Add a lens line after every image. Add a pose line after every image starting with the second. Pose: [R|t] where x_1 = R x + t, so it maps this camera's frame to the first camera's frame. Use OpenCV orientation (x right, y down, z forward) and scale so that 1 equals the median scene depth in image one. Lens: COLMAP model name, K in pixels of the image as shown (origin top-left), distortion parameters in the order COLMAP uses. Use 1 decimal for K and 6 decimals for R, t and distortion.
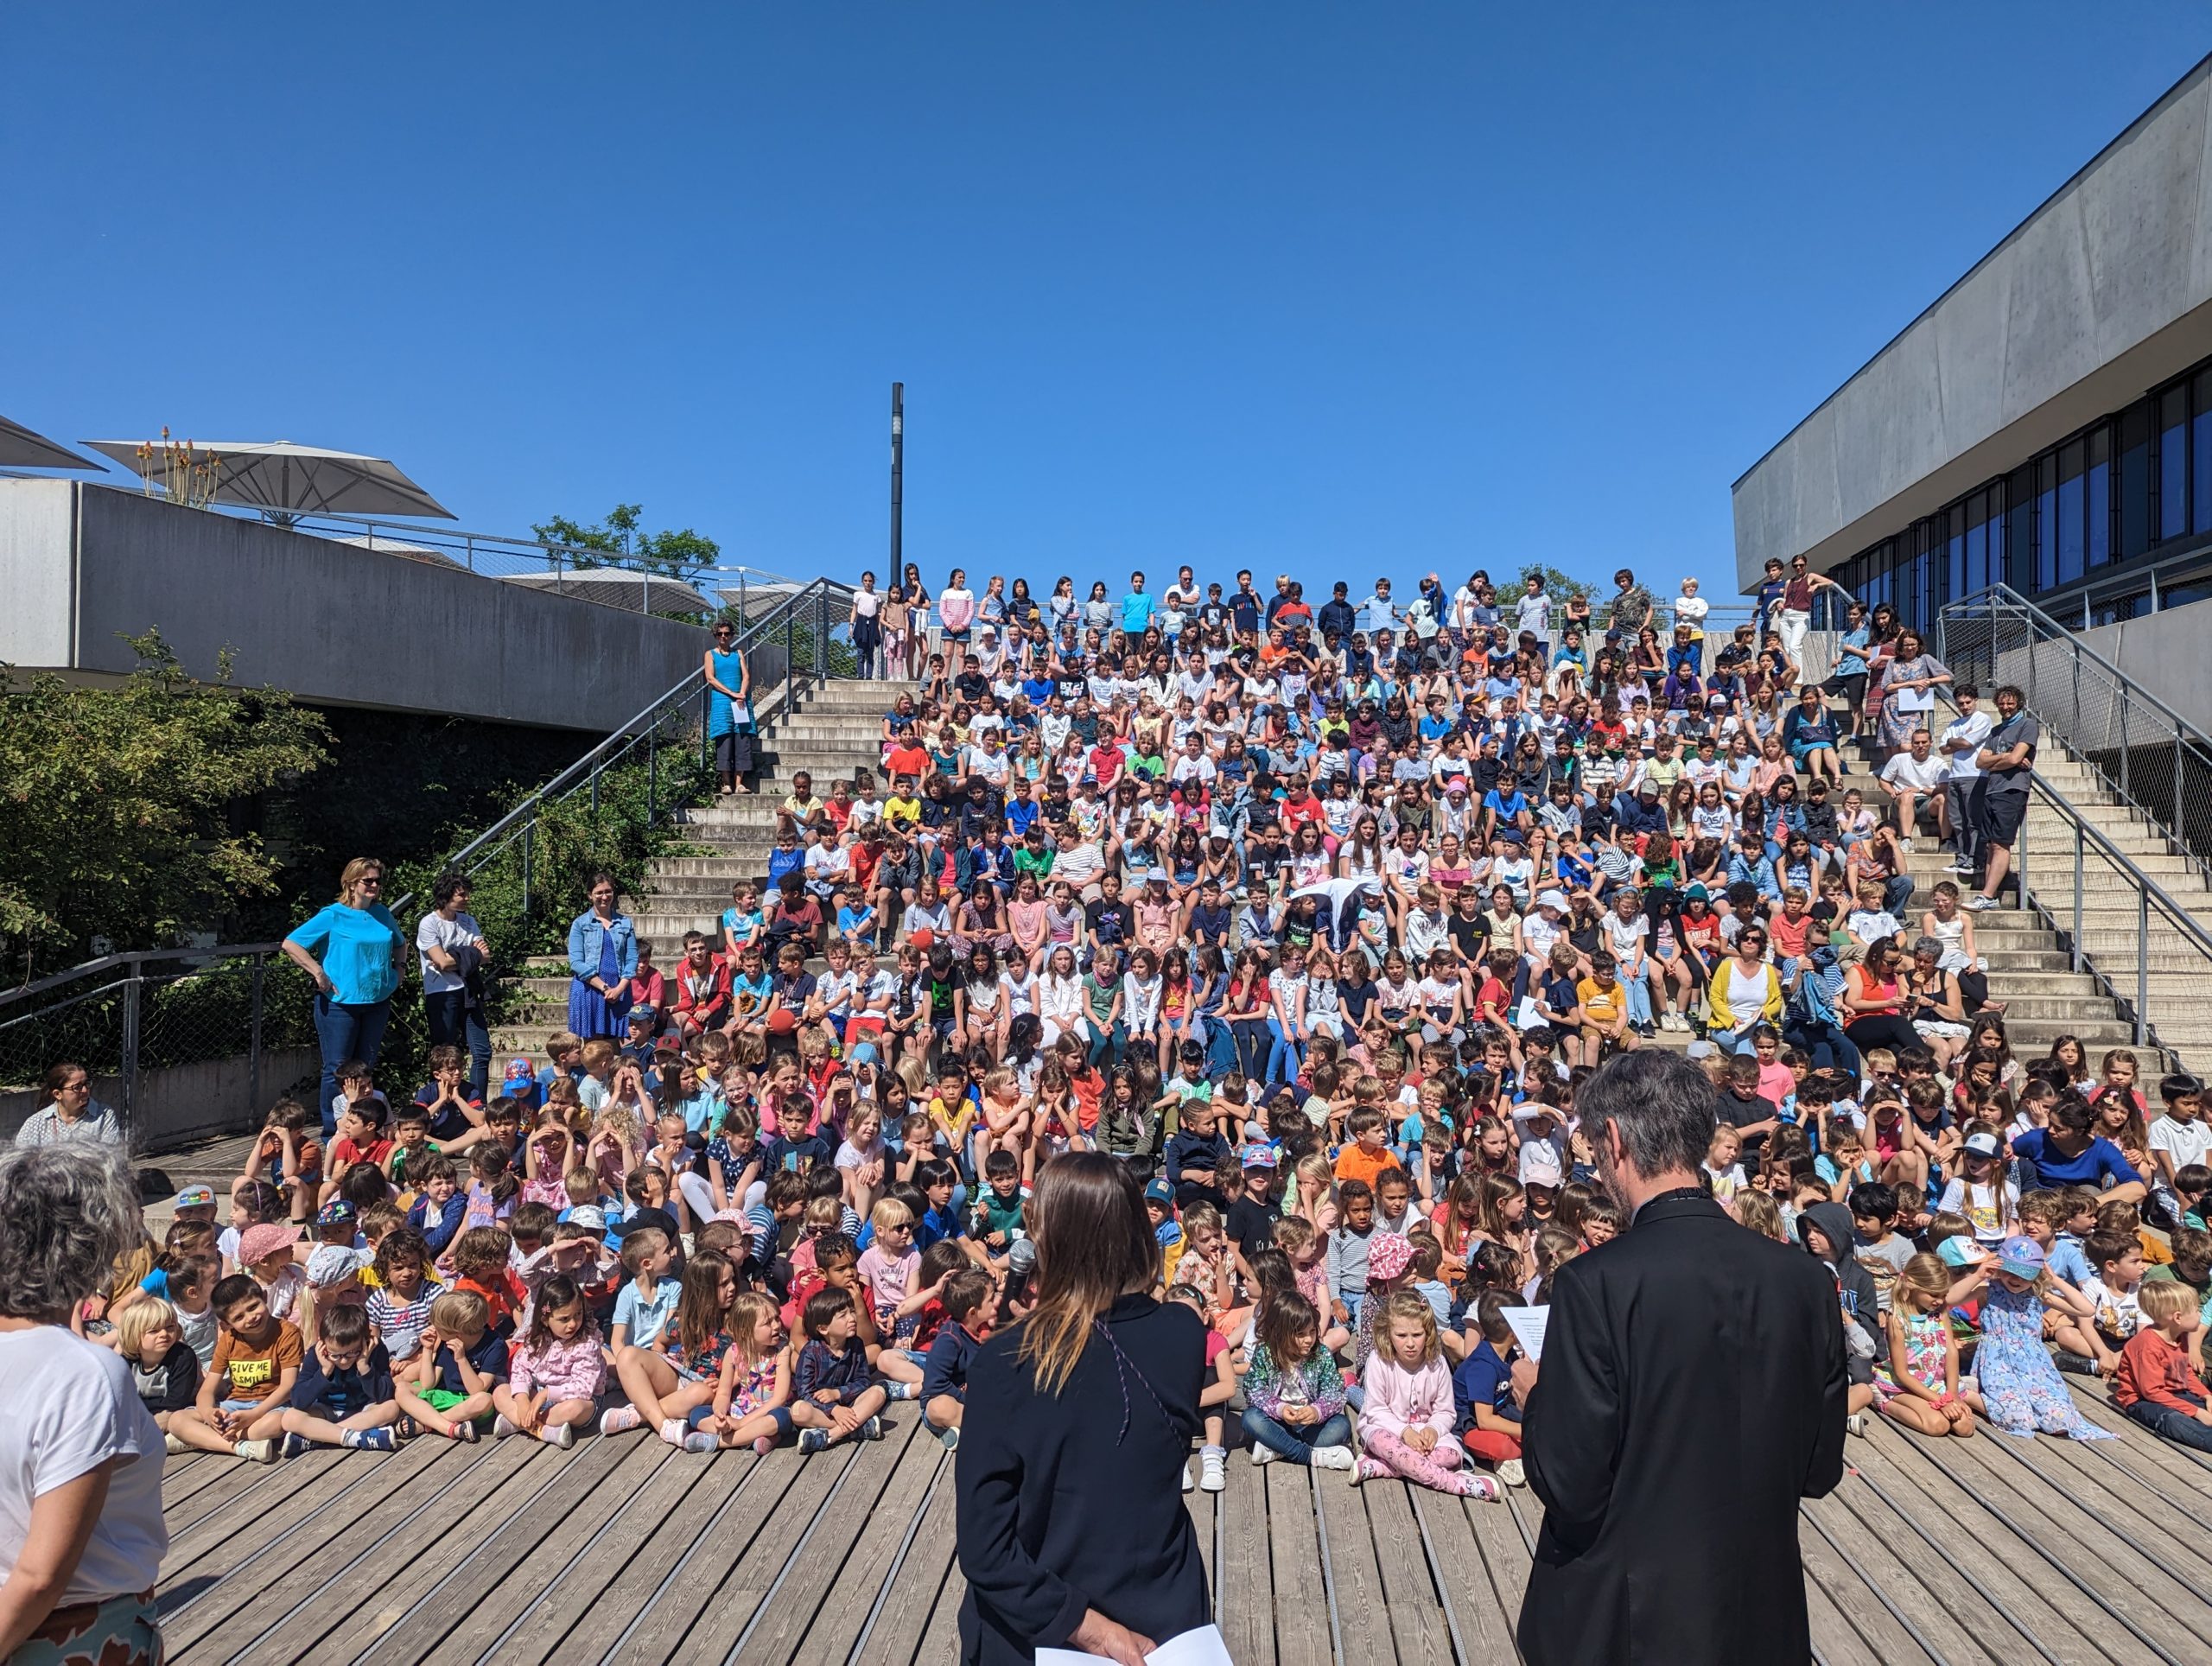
lens RADIAL K [[1528.2, 0, 1106.0], [0, 1528.2, 833.0], [0, 0, 1]] dist [0.034353, -0.036998]
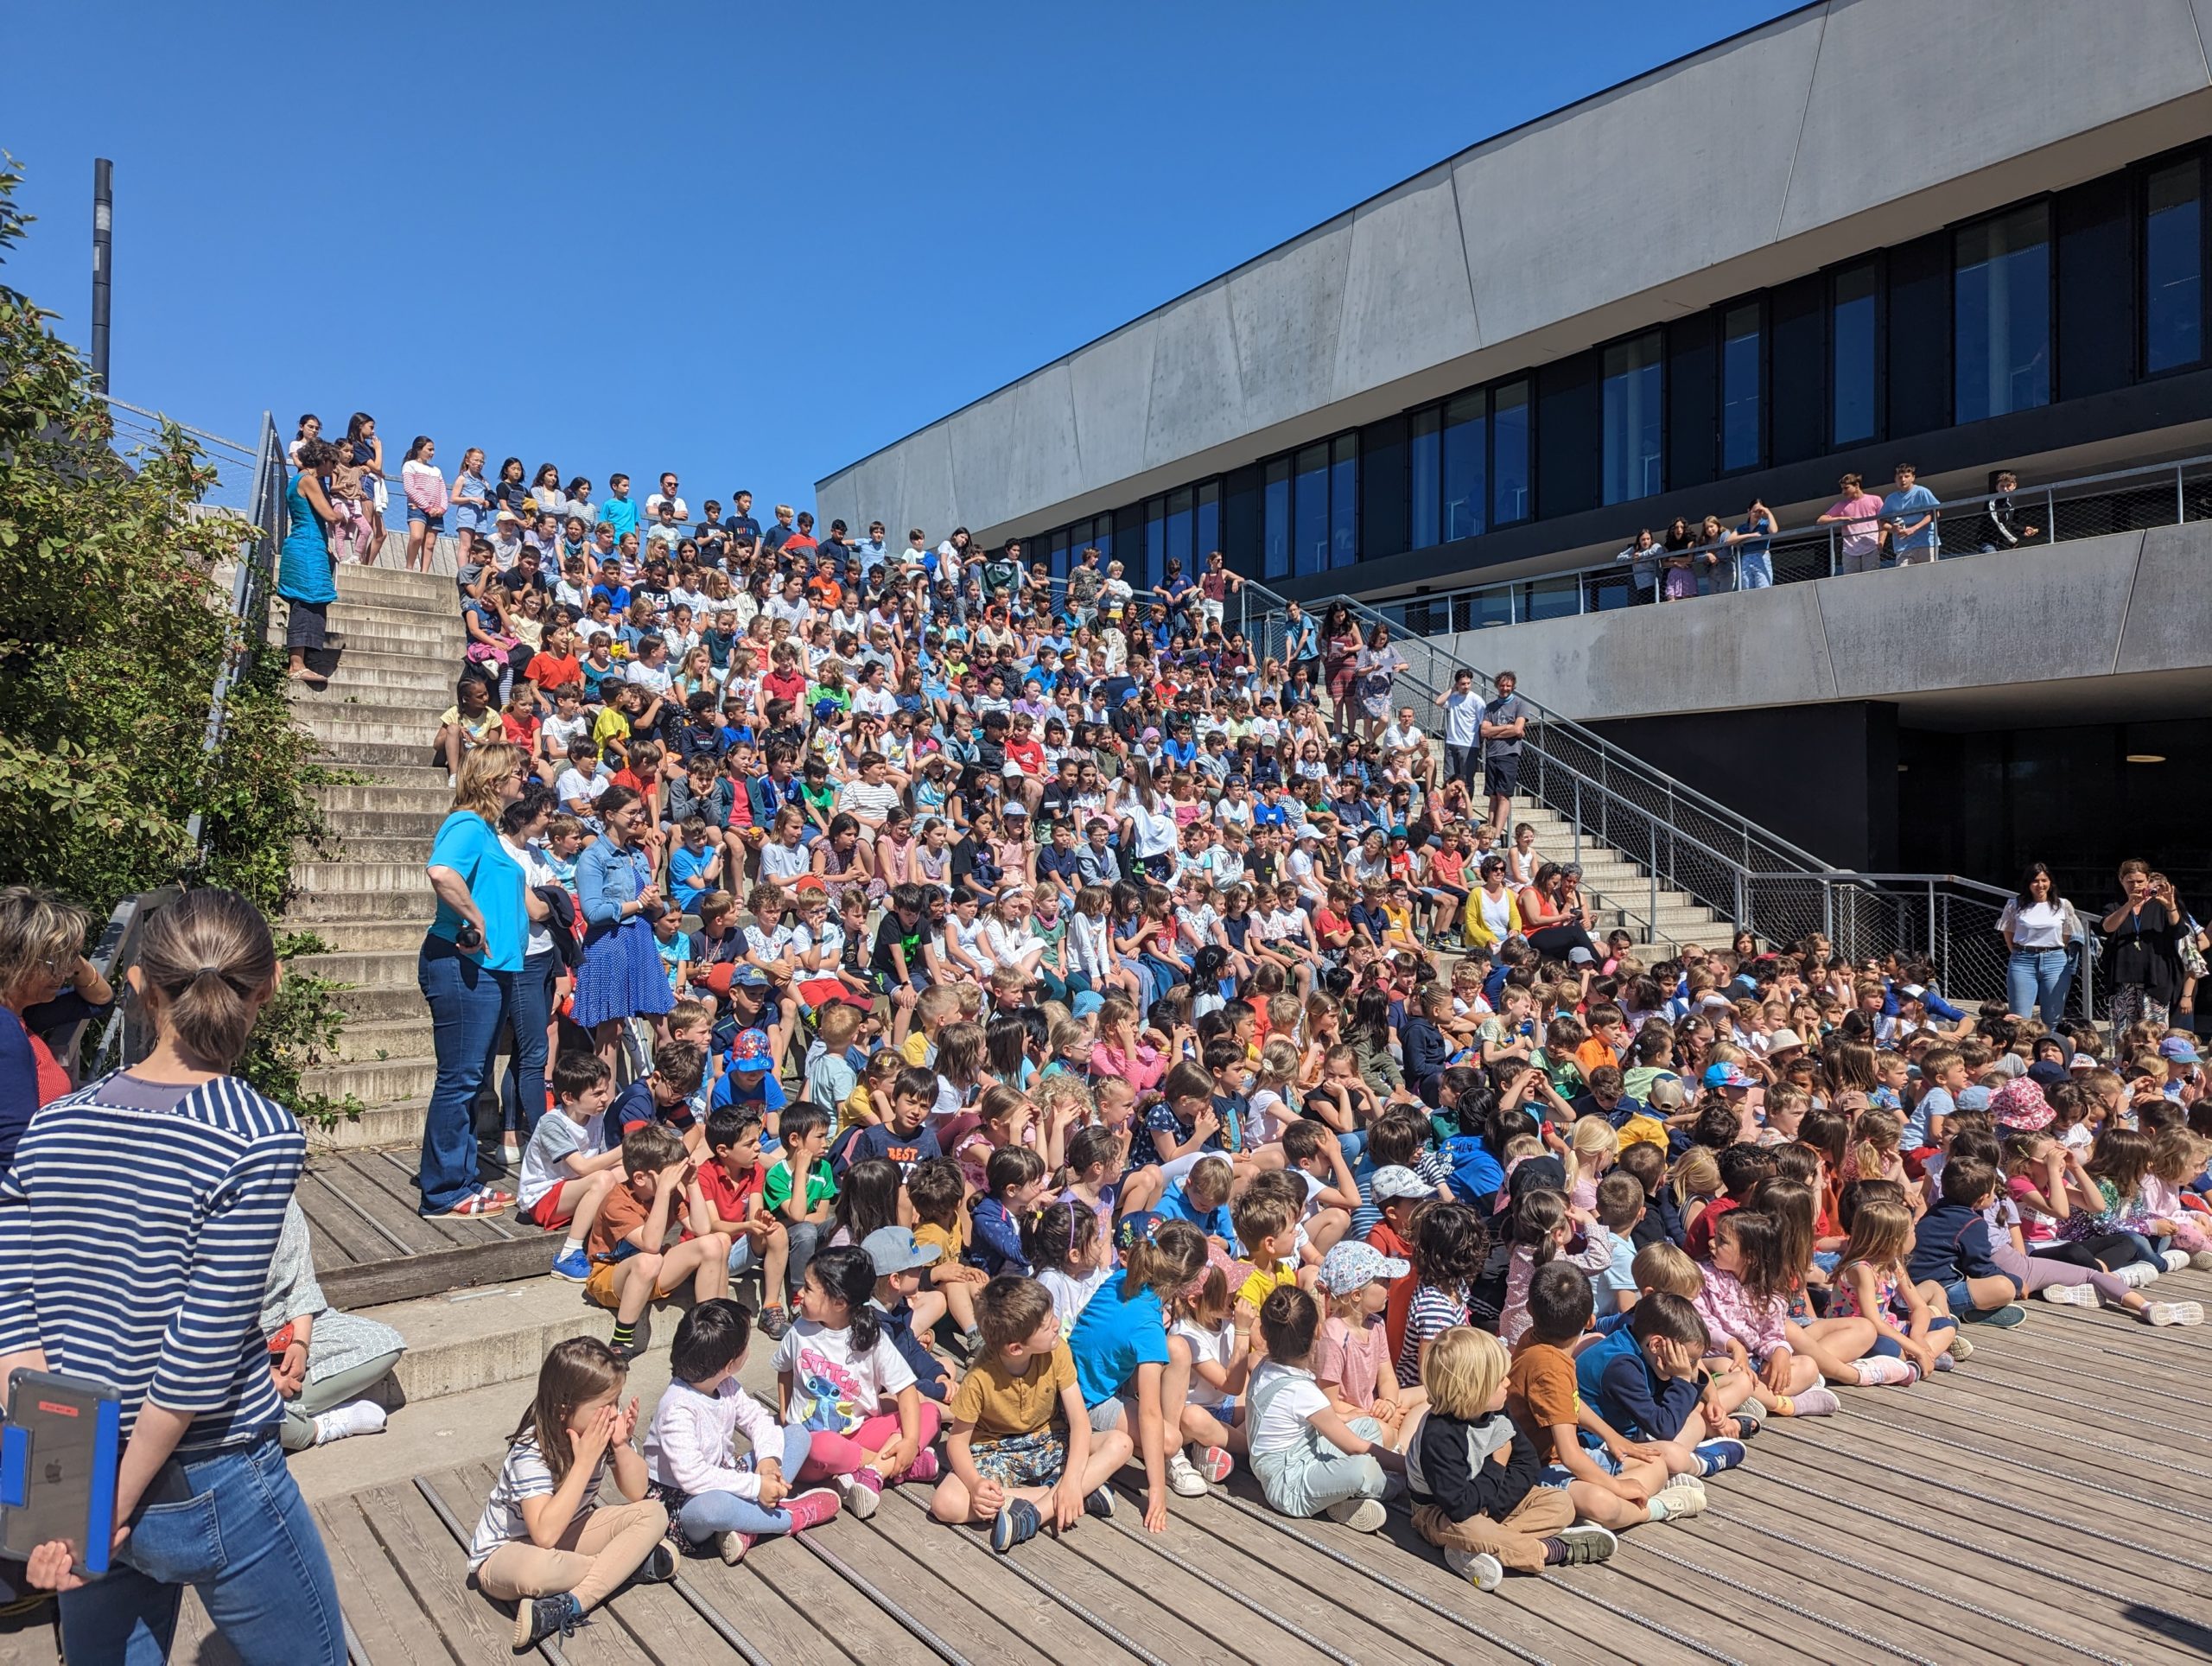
lens RADIAL K [[1528.2, 0, 1106.0], [0, 1528.2, 833.0], [0, 0, 1]] dist [0.034353, -0.036998]
pose [[0.747775, 0.003066, 0.663945, -0.264765], [-0.006524, 0.999975, 0.002730, 0.019272], [-0.663920, -0.006373, 0.747776, 0.141129]]
